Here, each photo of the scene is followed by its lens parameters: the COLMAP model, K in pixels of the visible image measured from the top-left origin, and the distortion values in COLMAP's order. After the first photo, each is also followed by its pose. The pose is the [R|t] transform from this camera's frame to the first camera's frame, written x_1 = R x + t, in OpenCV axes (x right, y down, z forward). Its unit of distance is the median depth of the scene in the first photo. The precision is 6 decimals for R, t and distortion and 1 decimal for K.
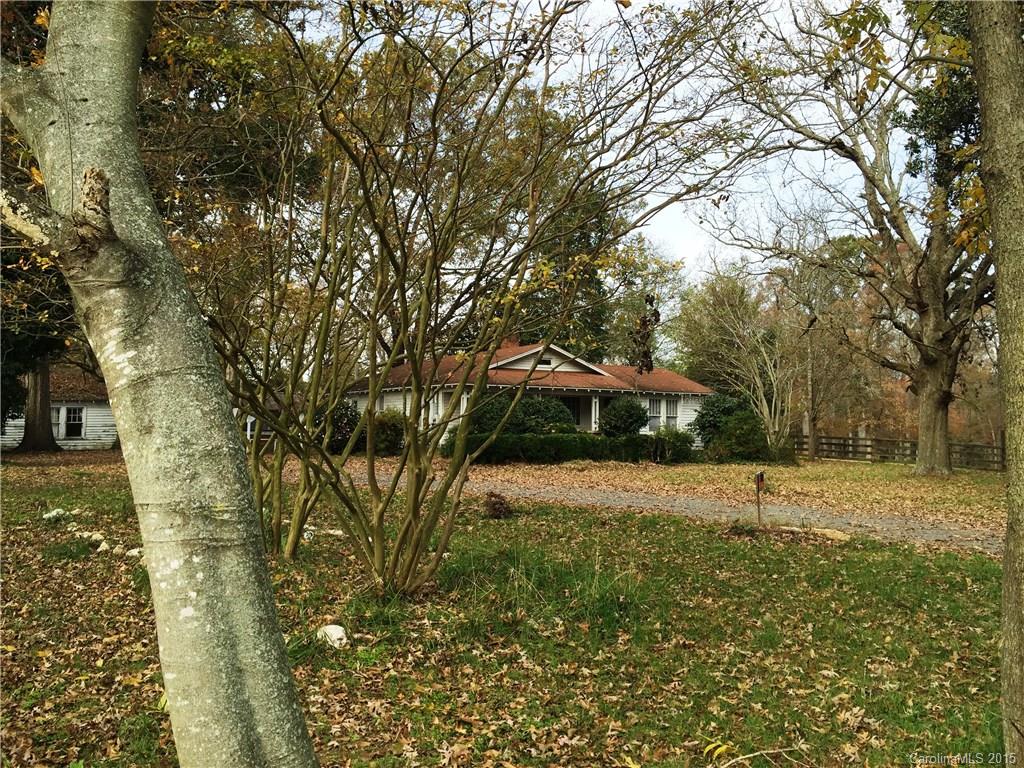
lens RADIAL K [[891.4, 0, 511.3], [0, 891.4, 384.9], [0, 0, 1]] dist [0.072348, -0.097948]
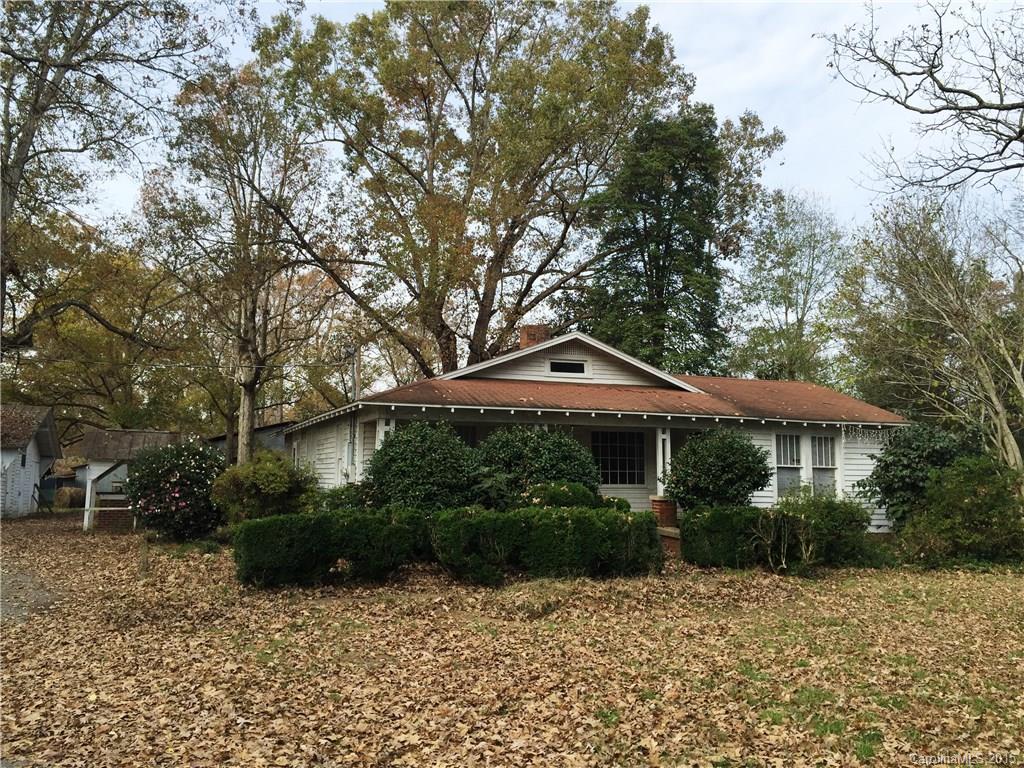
lens RADIAL K [[891.4, 0, 512.5], [0, 891.4, 378.5], [0, 0, 1]] dist [0.072348, -0.097948]
pose [[0.982369, -0.021884, -0.185666, 0.102869], [0.009482, 0.997679, -0.067422, 0.017190], [0.186710, 0.064473, 0.980297, 0.464424]]
